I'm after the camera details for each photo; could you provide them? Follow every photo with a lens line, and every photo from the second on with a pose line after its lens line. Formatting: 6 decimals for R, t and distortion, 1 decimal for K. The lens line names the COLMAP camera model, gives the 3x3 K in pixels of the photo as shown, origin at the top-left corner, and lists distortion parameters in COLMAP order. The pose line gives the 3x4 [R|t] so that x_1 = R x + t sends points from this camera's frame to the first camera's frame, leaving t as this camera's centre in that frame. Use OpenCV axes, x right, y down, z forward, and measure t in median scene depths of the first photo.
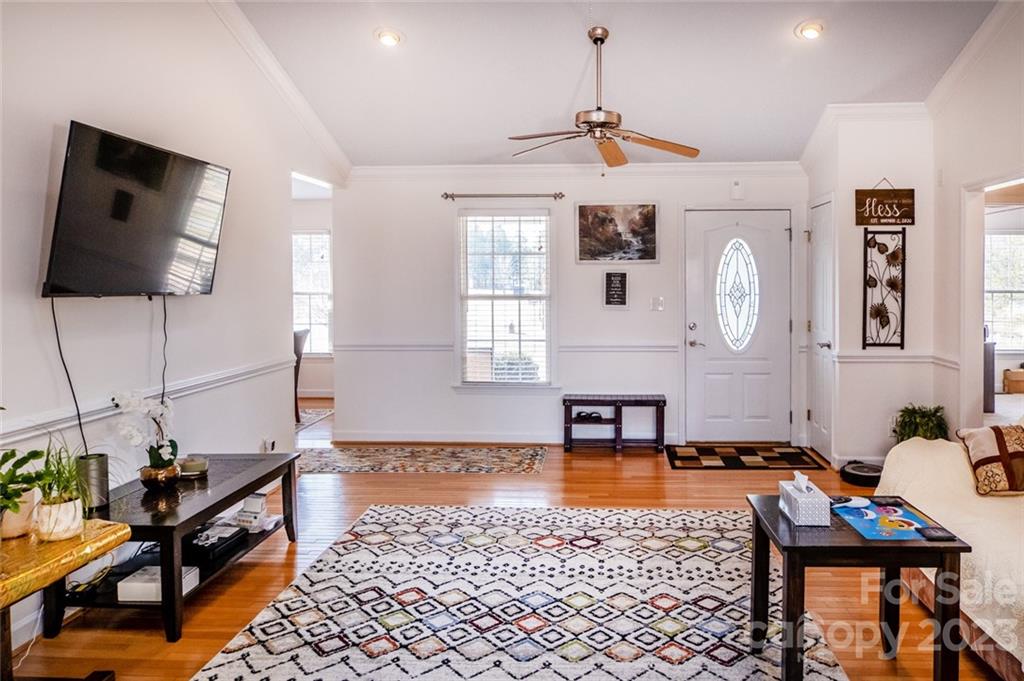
lens RADIAL K [[774.7, 0, 531.3], [0, 774.7, 294.8], [0, 0, 1]] dist [-0.016106, -0.008094]
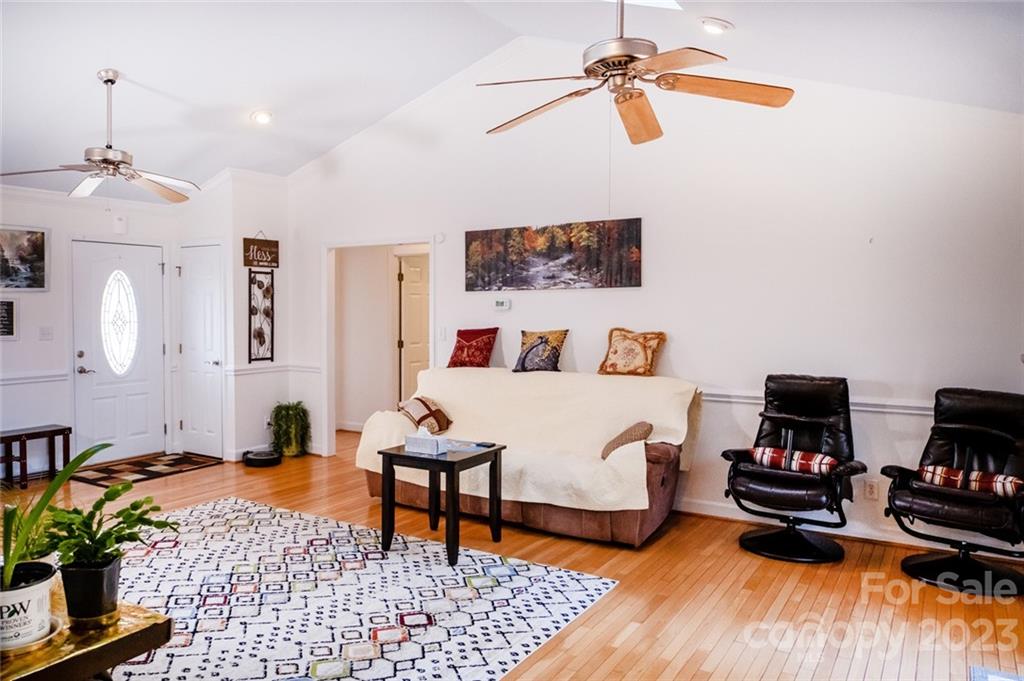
lens RADIAL K [[774.7, 0, 509.8], [0, 774.7, 339.1], [0, 0, 1]] dist [-0.016106, -0.008094]
pose [[0.454111, -0.033988, 0.890296, -0.515586], [0.013274, 0.999419, 0.031383, -0.004293], [-0.890846, -0.002433, 0.454299, 0.035549]]
